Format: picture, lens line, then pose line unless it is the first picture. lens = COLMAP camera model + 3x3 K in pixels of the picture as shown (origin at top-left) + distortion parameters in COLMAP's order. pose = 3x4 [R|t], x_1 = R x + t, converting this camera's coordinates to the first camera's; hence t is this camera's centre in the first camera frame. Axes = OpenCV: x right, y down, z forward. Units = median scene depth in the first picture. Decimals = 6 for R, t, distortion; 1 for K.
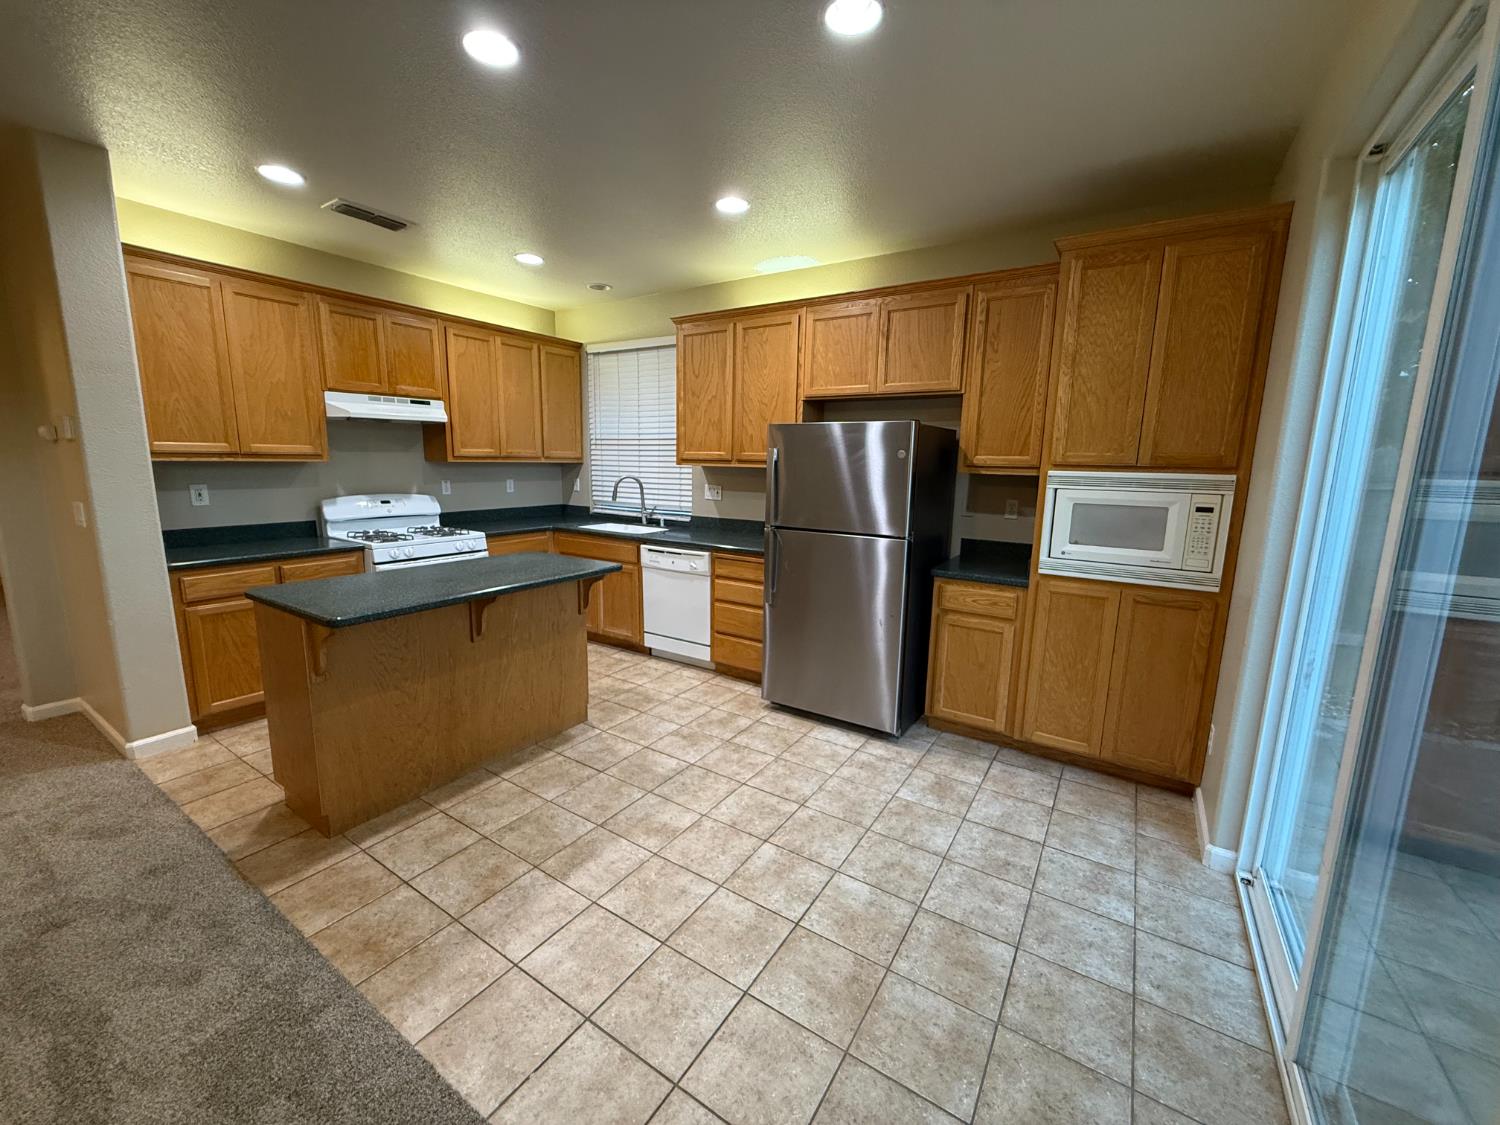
lens RADIAL K [[599.0, 0, 748.8], [0, 599.0, 562.4], [0, 0, 1]] dist [-0.001360, 0.000419]
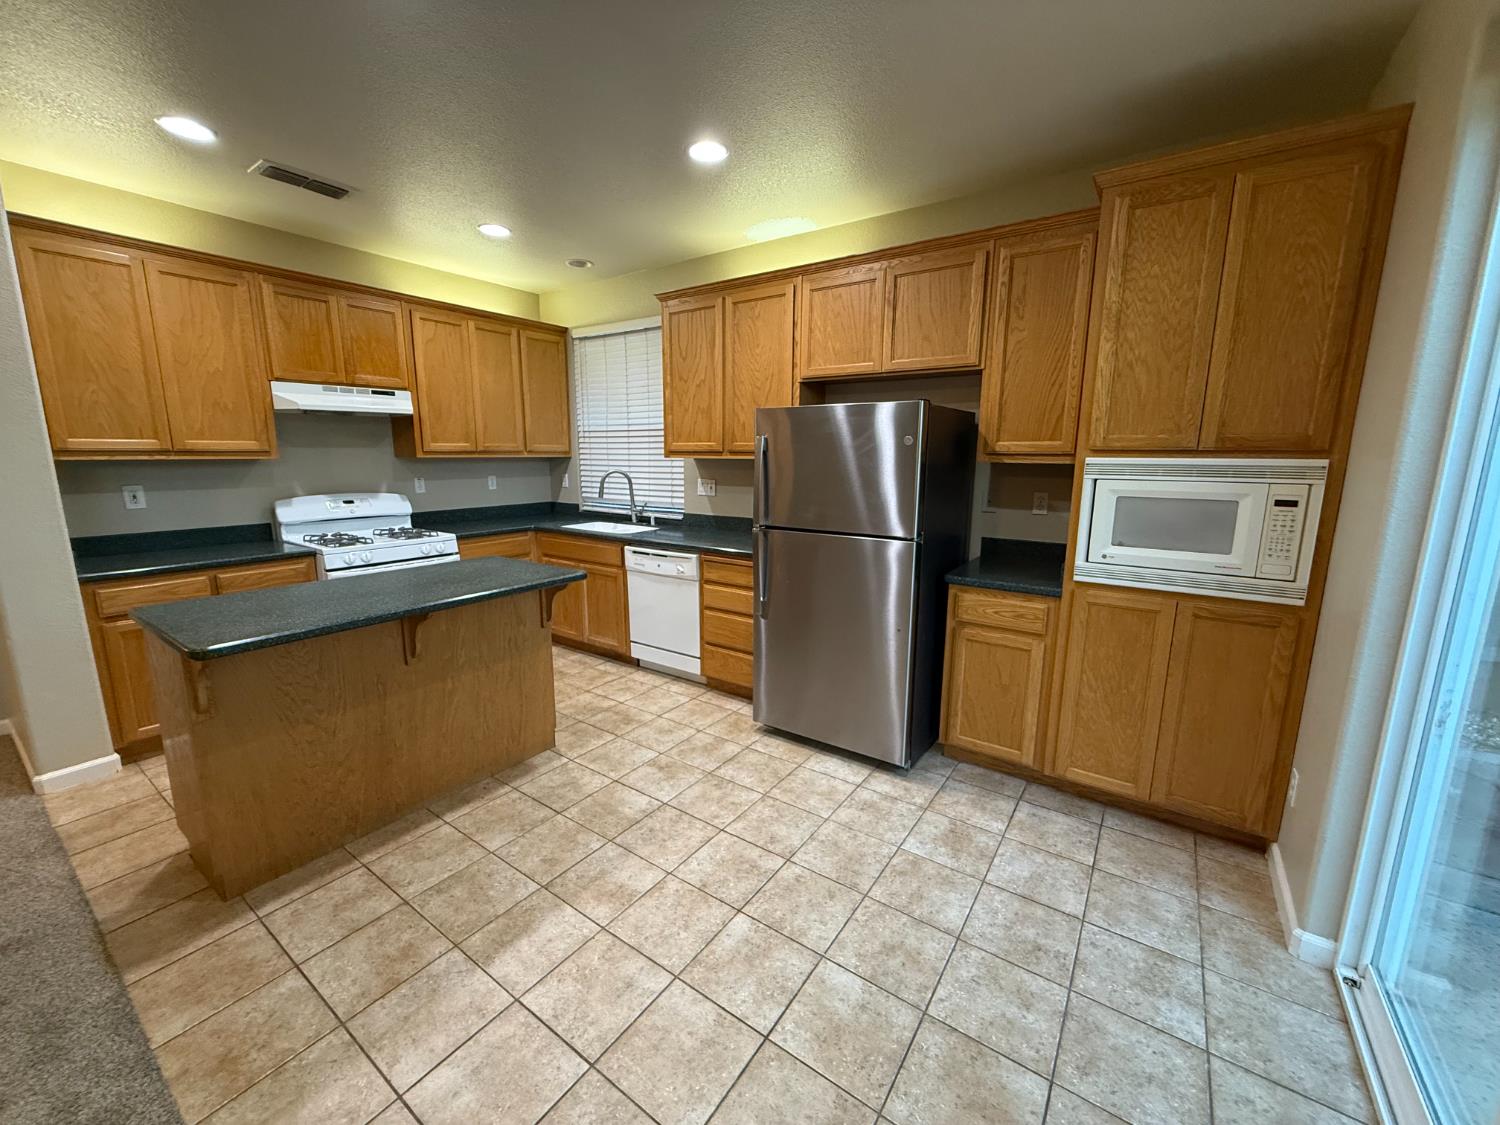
lens RADIAL K [[599.0, 0, 747.4], [0, 599.0, 561.6], [0, 0, 1]] dist [-0.001360, 0.000419]
pose [[0.999233, -0.006692, -0.038571, 0.062972], [0.007054, 0.999932, 0.009281, -0.020034], [0.038506, -0.009546, 0.999213, 0.152722]]
